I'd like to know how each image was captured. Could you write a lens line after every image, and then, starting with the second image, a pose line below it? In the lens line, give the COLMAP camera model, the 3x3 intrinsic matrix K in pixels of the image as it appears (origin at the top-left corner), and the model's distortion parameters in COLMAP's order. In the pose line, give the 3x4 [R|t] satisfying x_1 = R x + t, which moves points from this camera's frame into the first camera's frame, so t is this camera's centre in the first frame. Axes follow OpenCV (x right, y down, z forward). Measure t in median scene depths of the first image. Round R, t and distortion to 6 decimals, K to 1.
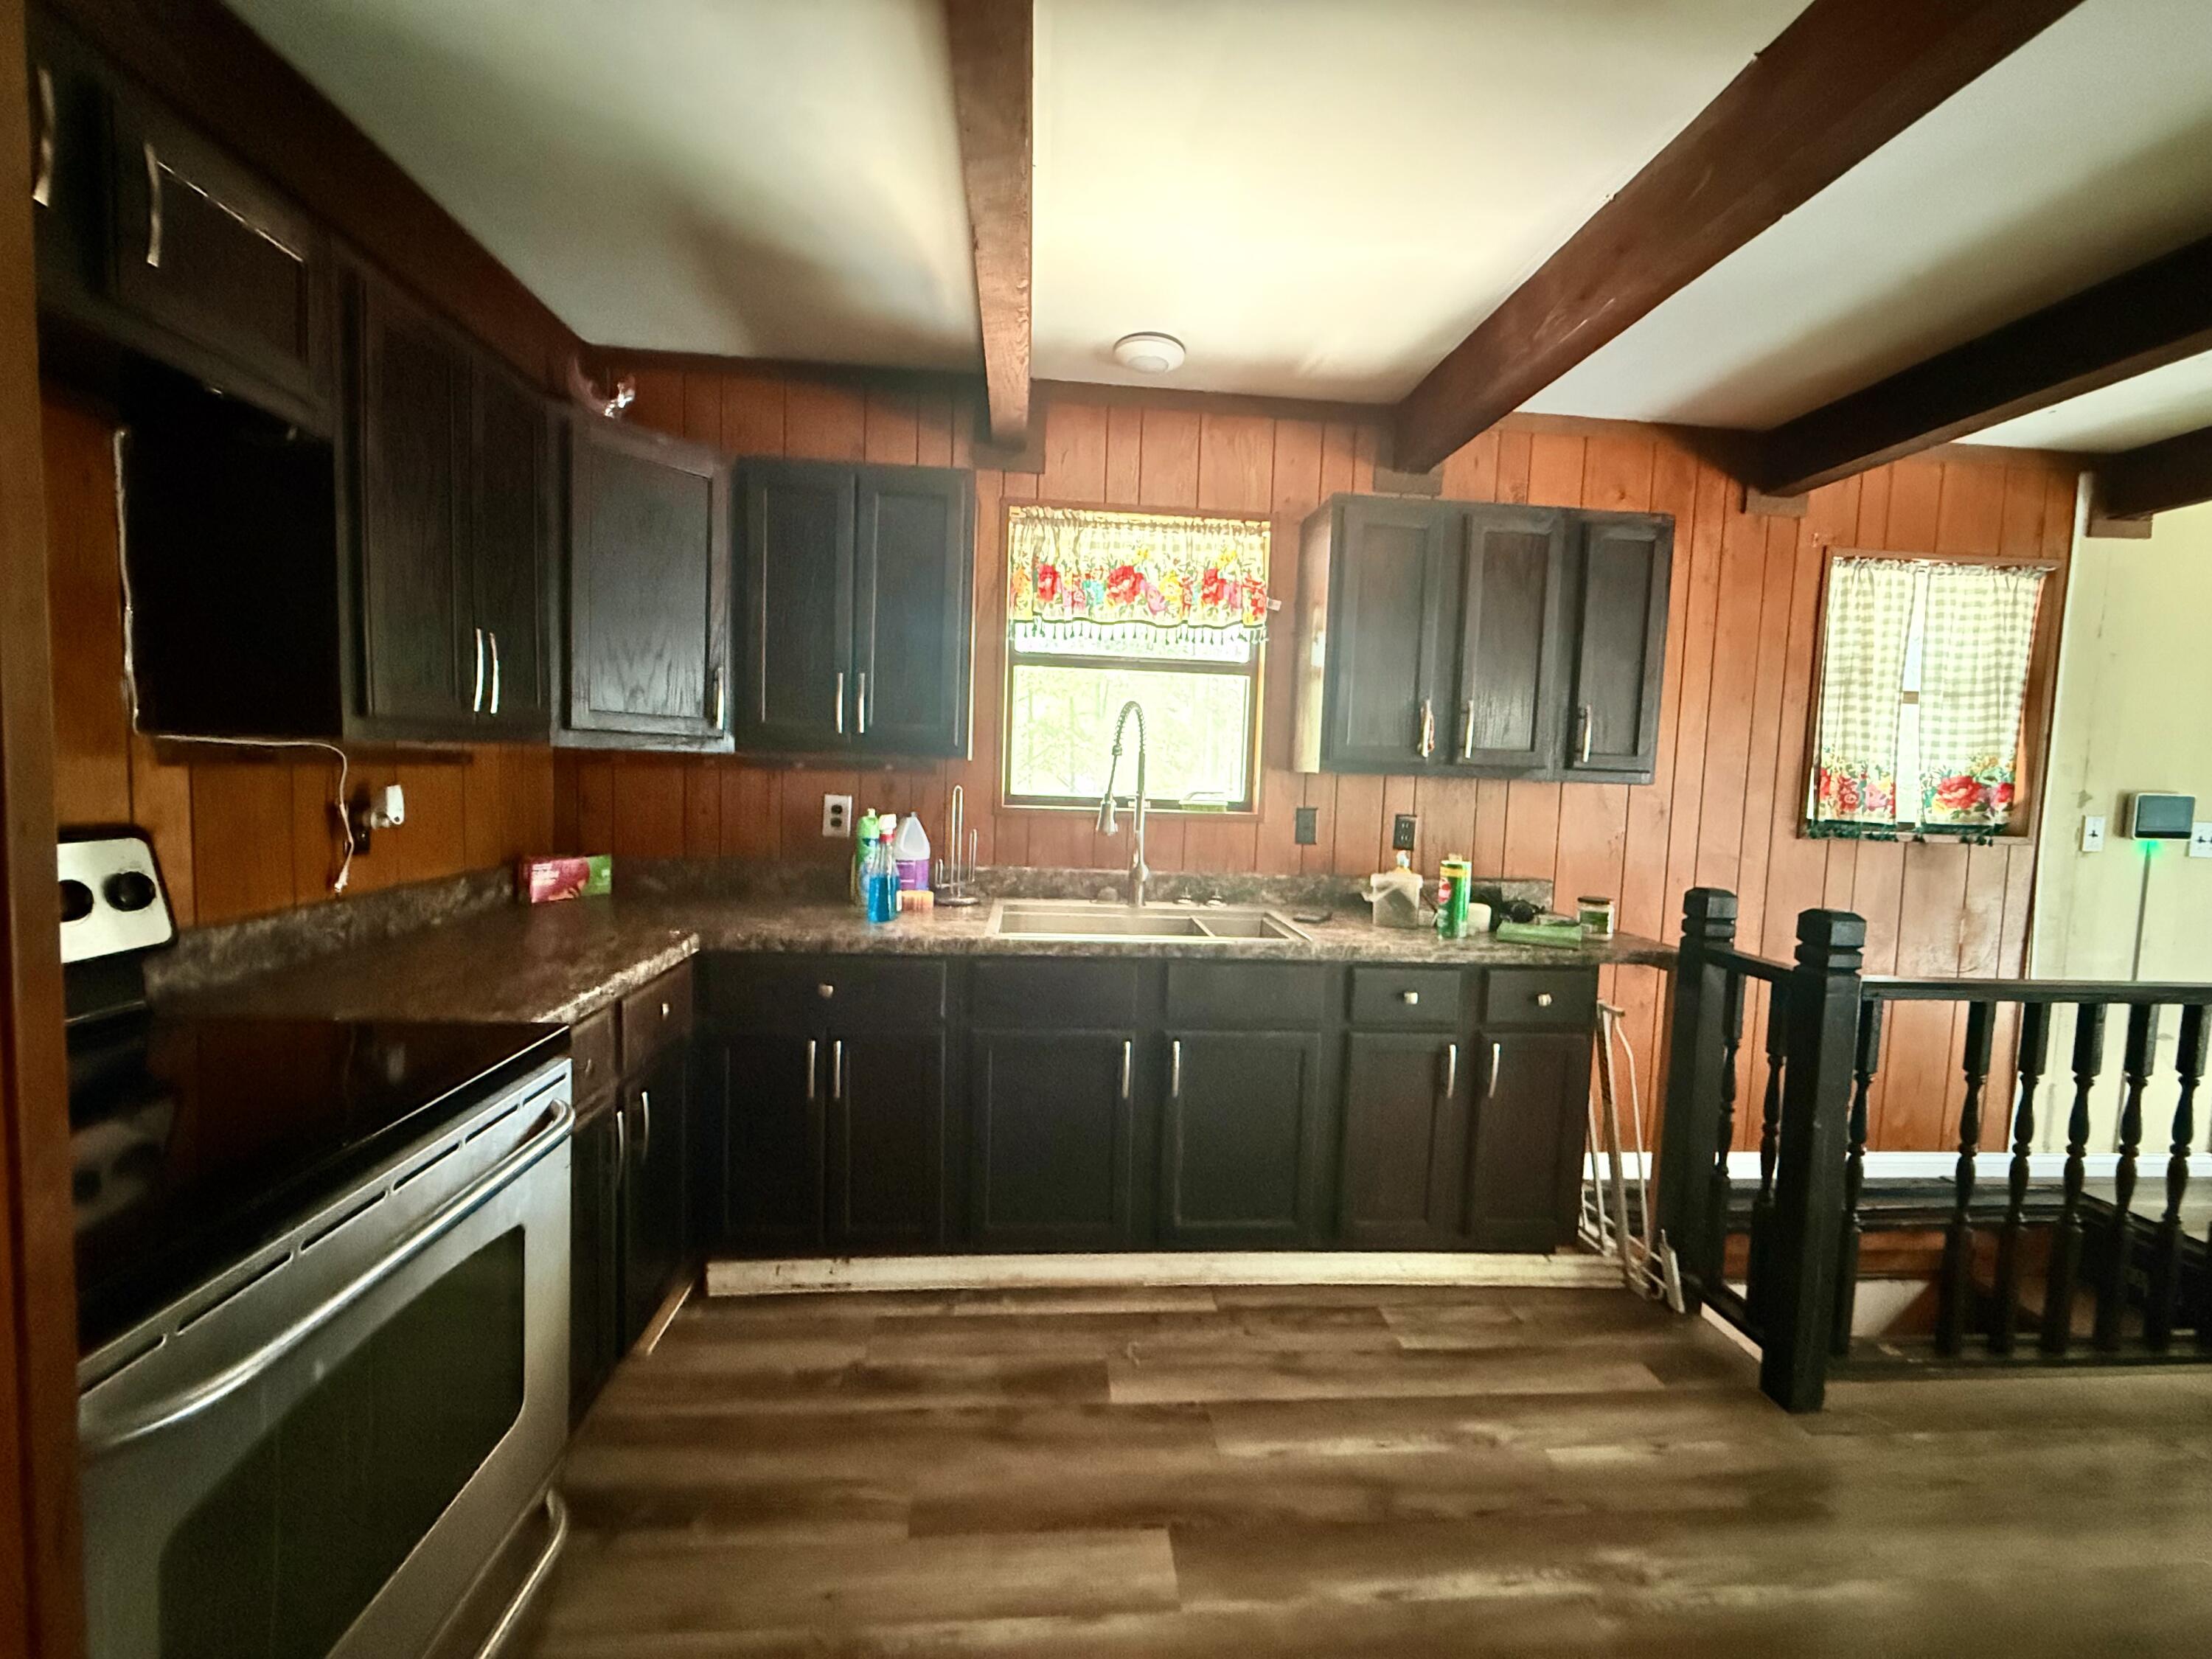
lens RADIAL K [[882.0, 0, 1098.5], [0, 882.0, 826.0], [0, 0, 1]] dist [-0.000503, -0.000154]
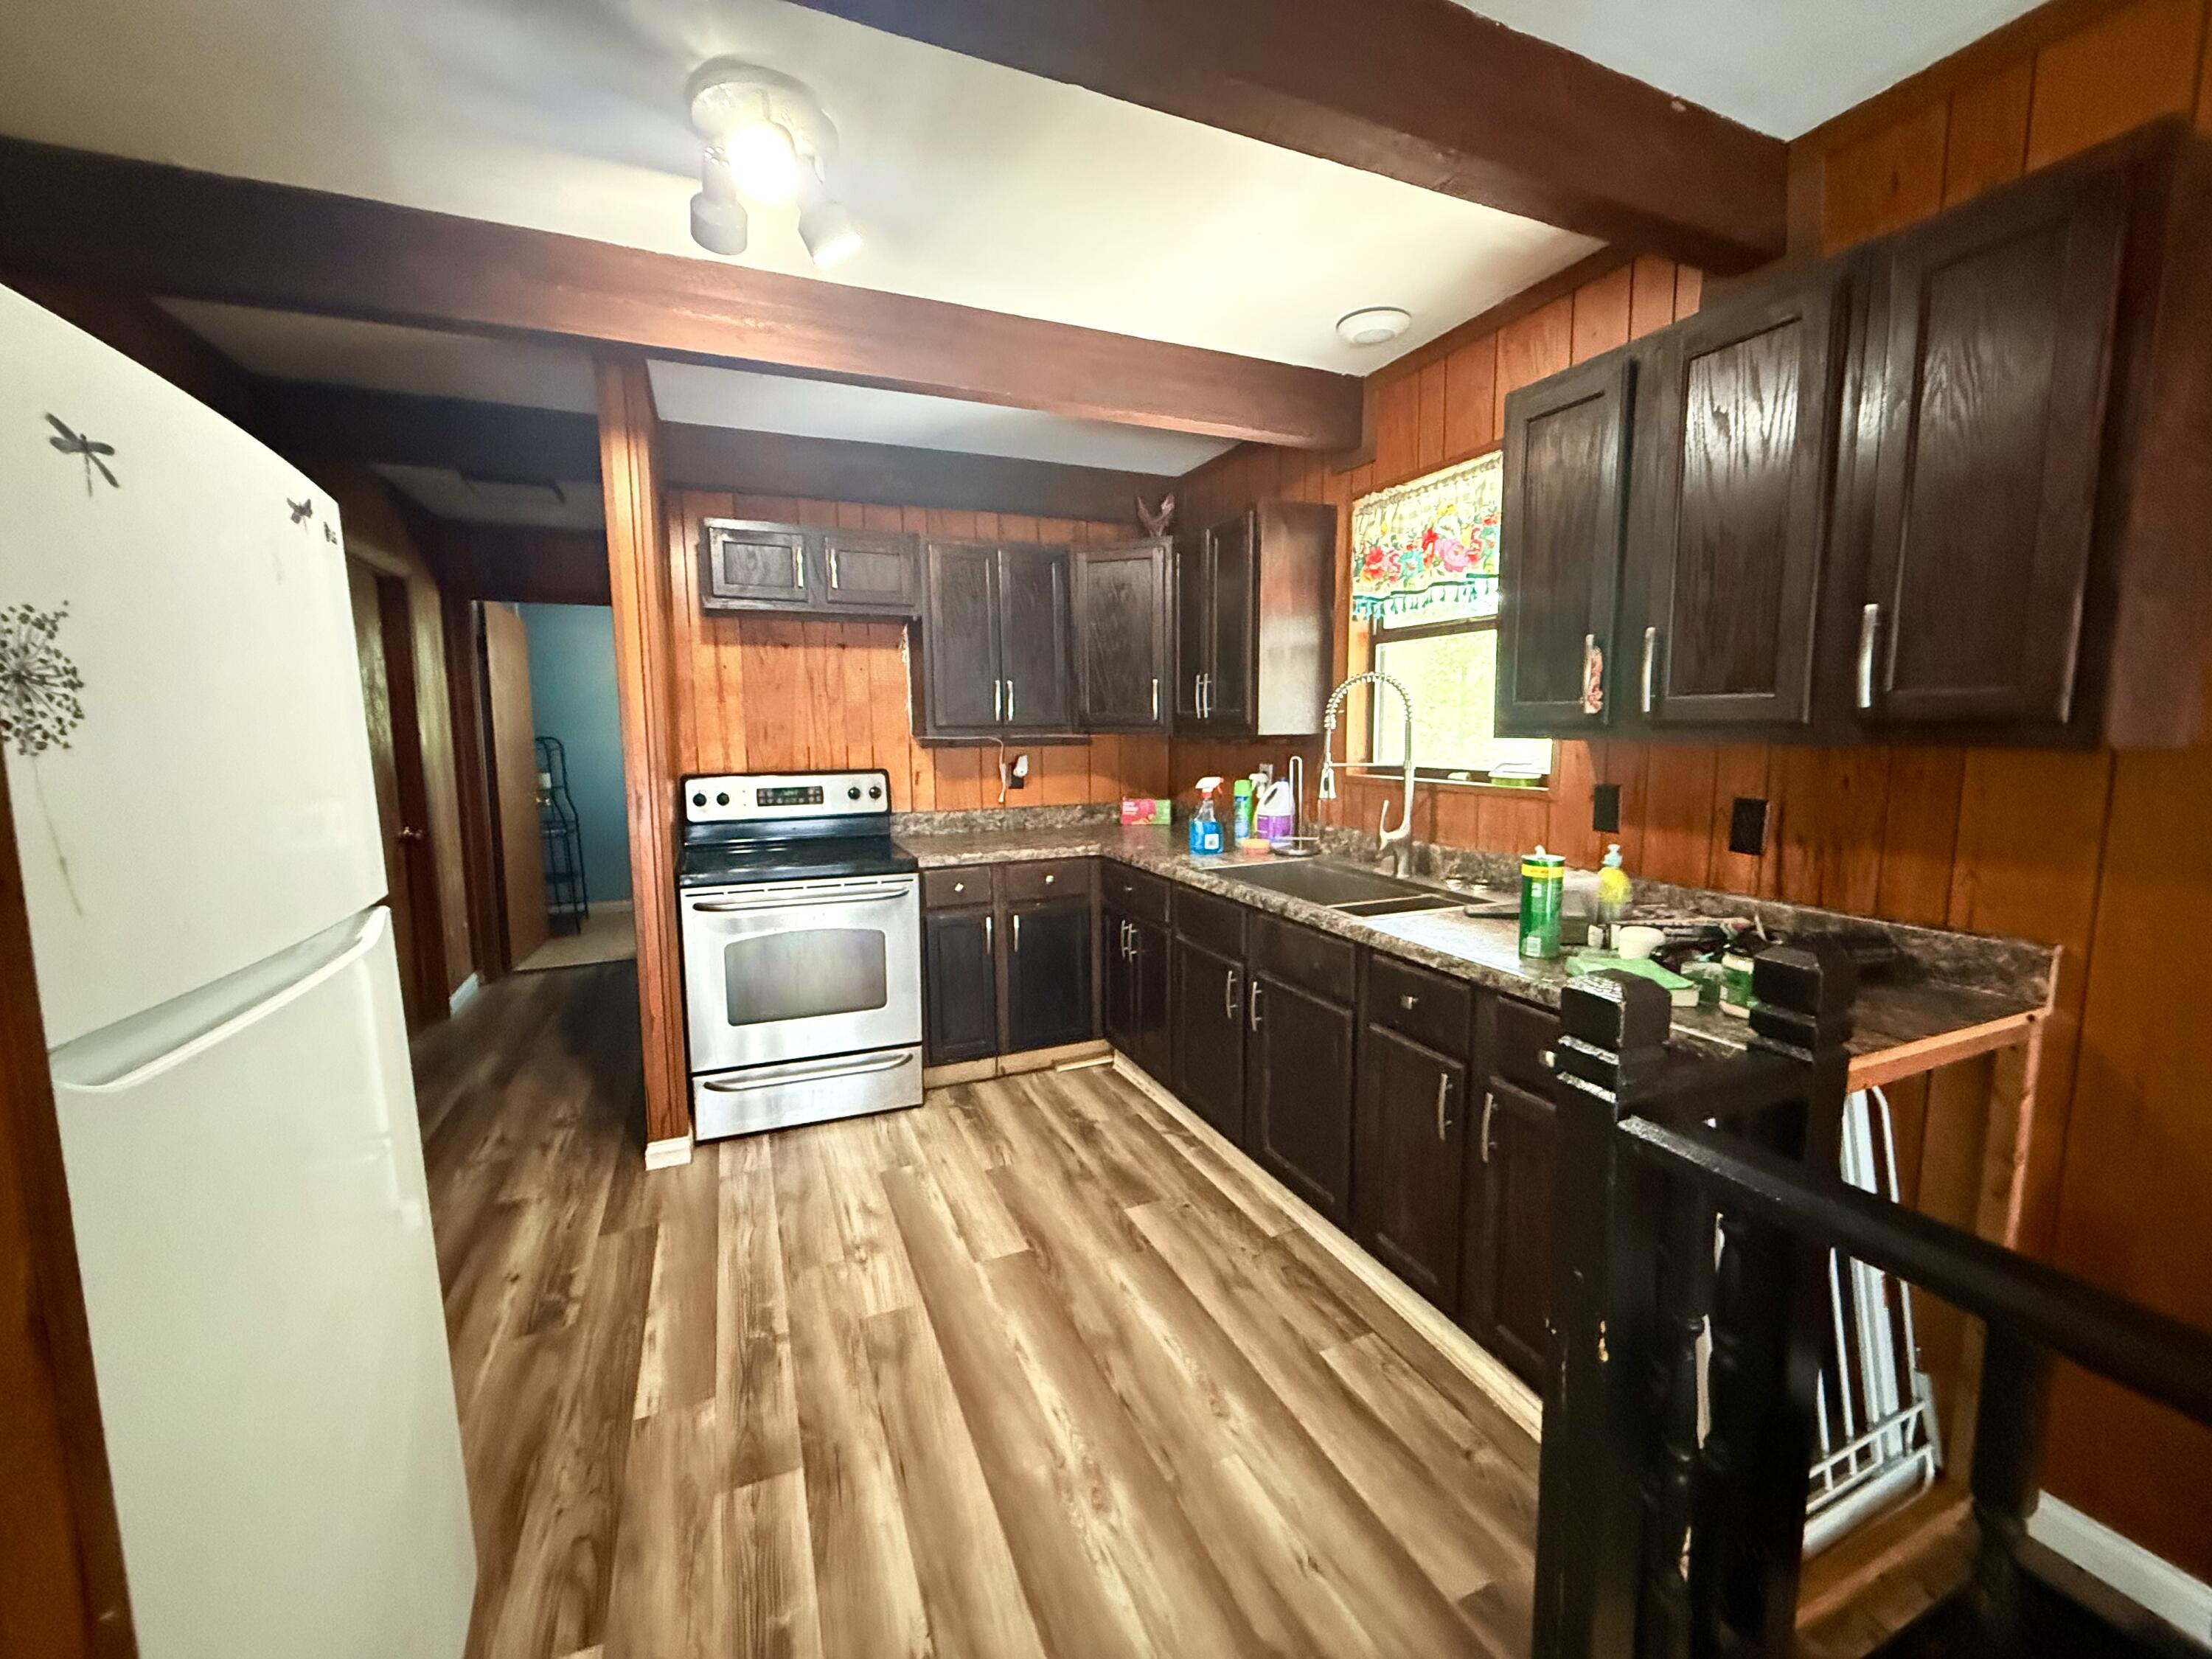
lens RADIAL K [[878.6, 0, 1106.0], [0, 878.6, 829.5], [0, 0, 1]] dist [-0.001978, -0.000020]
pose [[0.321505, 0.075766, -0.943872, 0.914356], [-0.046709, 0.996849, 0.064109, -0.011462], [0.945755, 0.023476, 0.324031, 0.383292]]
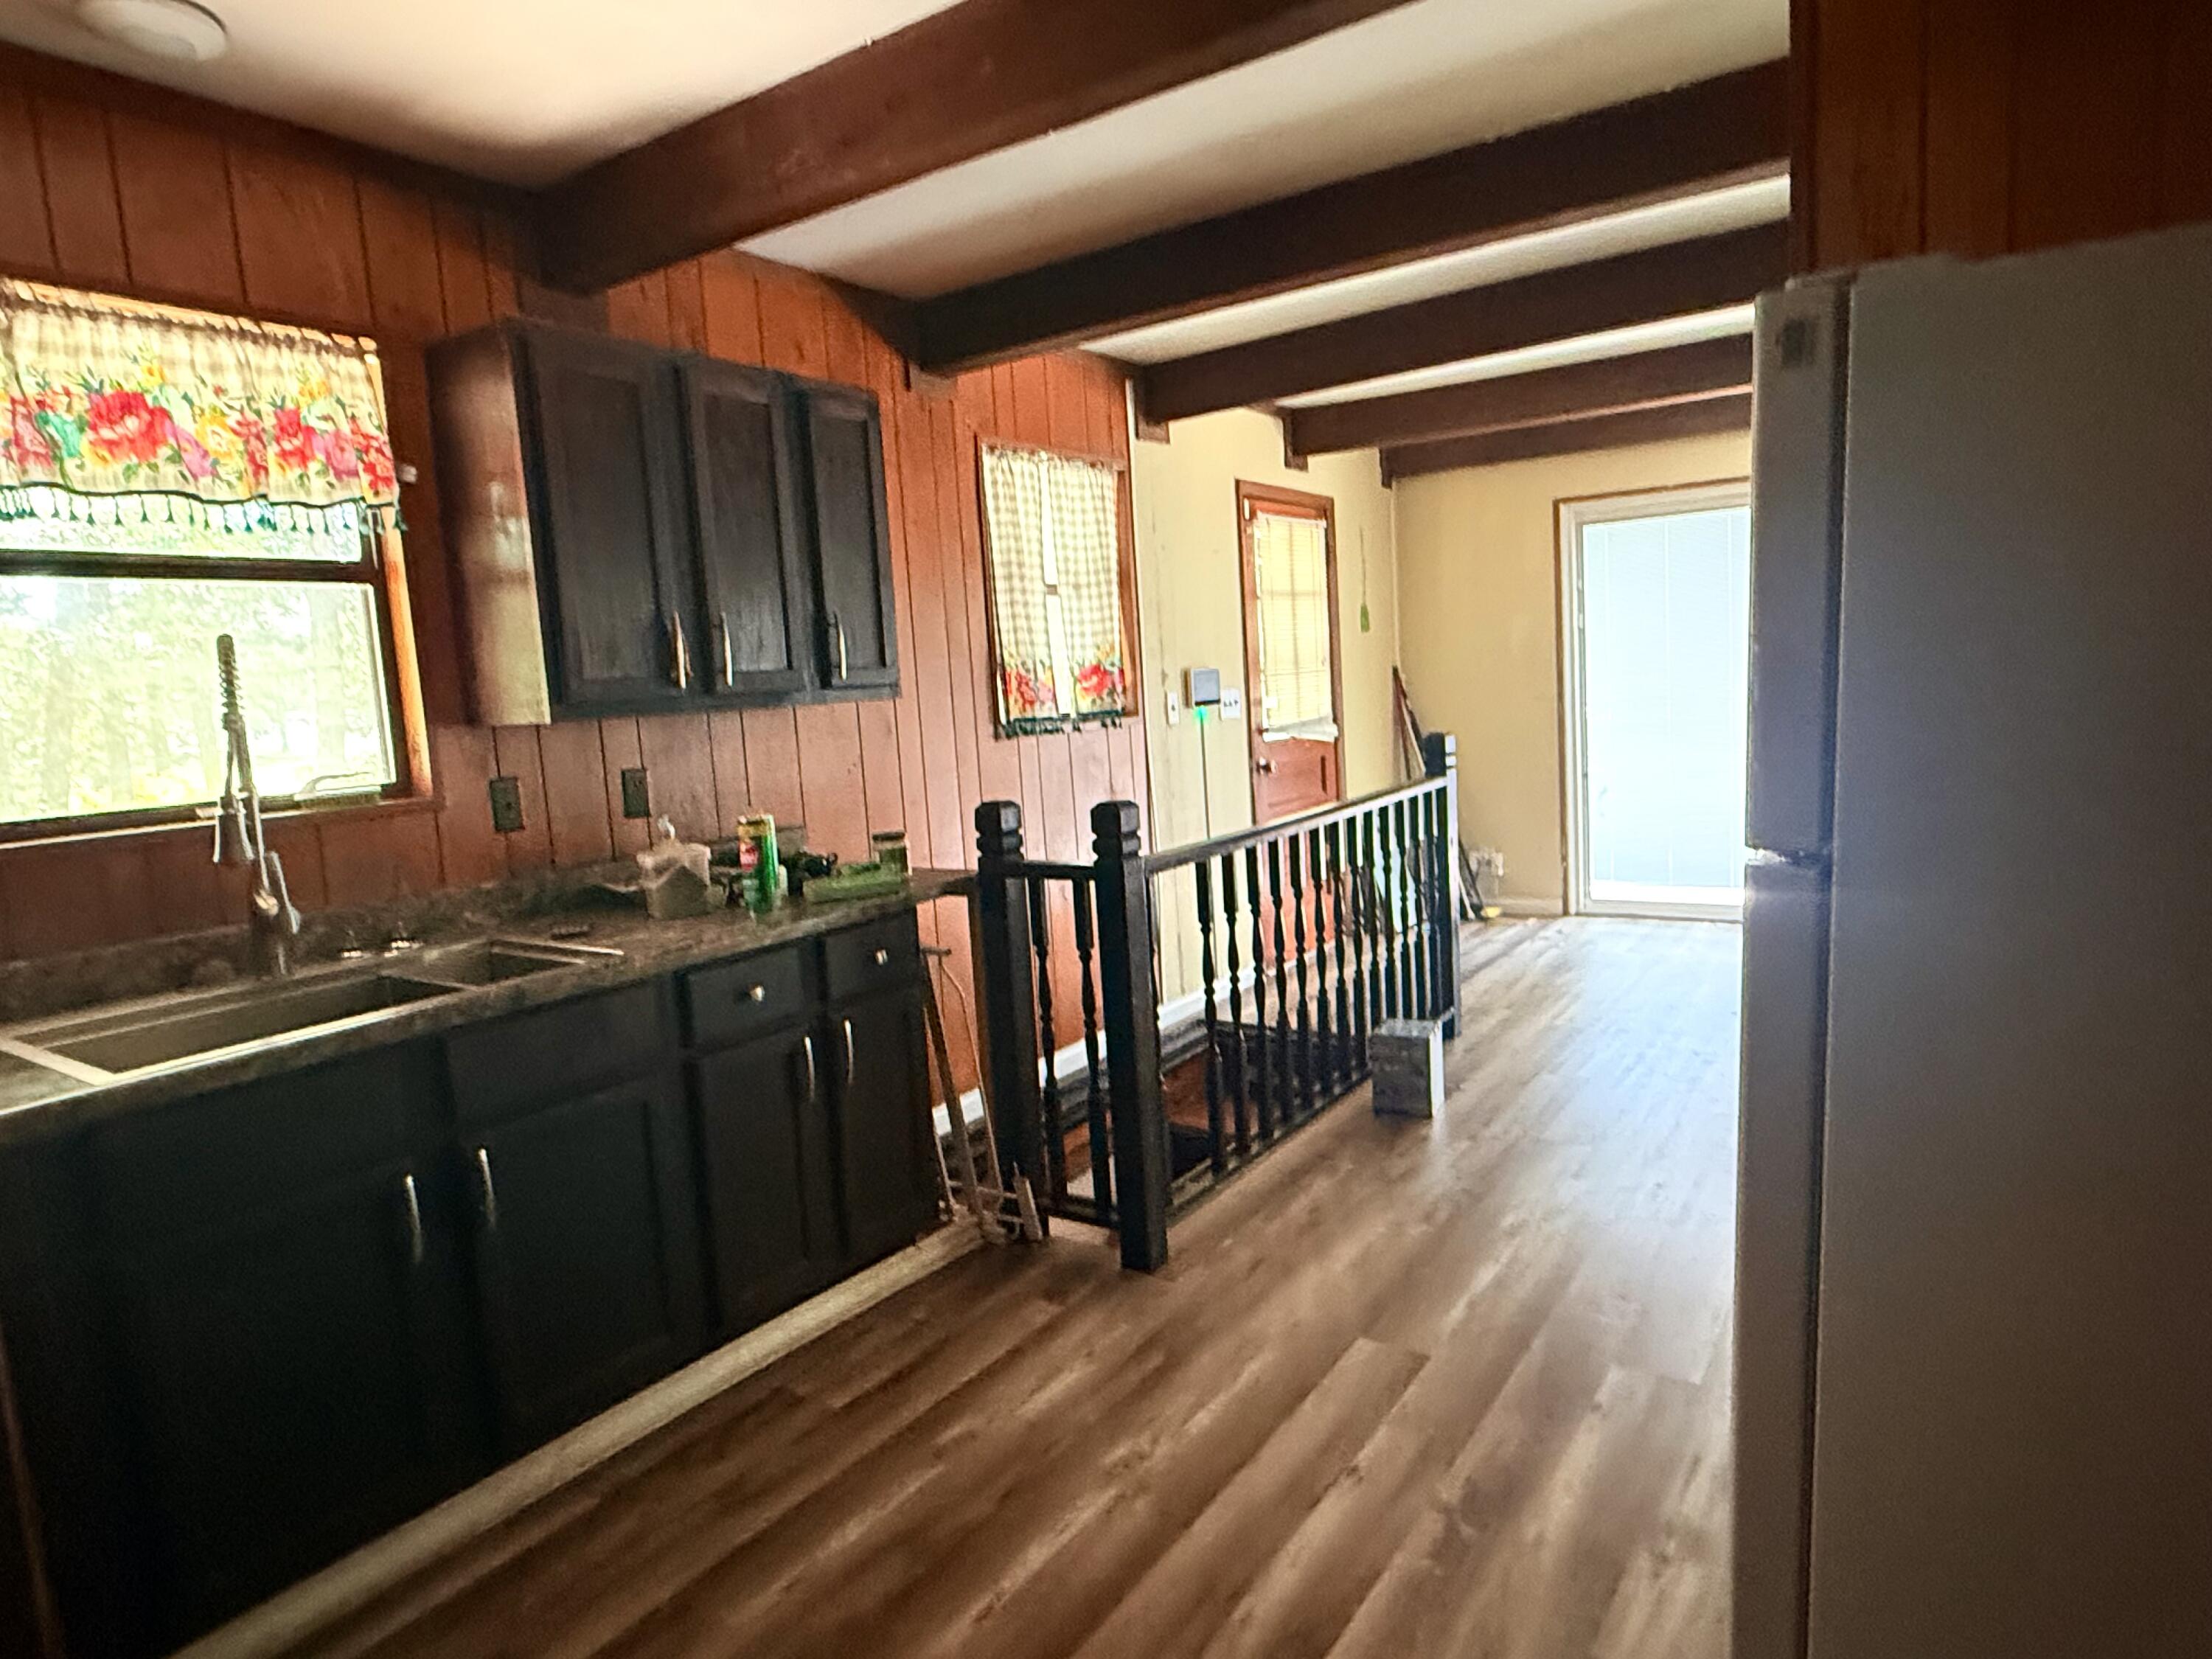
lens RADIAL K [[1322.2, 0, 1096.0], [0, 1322.2, 828.4], [0, 0, 1]] dist [0.005780, 0.000263]
pose [[0.627964, -0.163580, 0.760857, -0.286735], [0.137928, 0.985576, 0.098056, -0.021735], [-0.765922, 0.043368, 0.641469, 0.003366]]
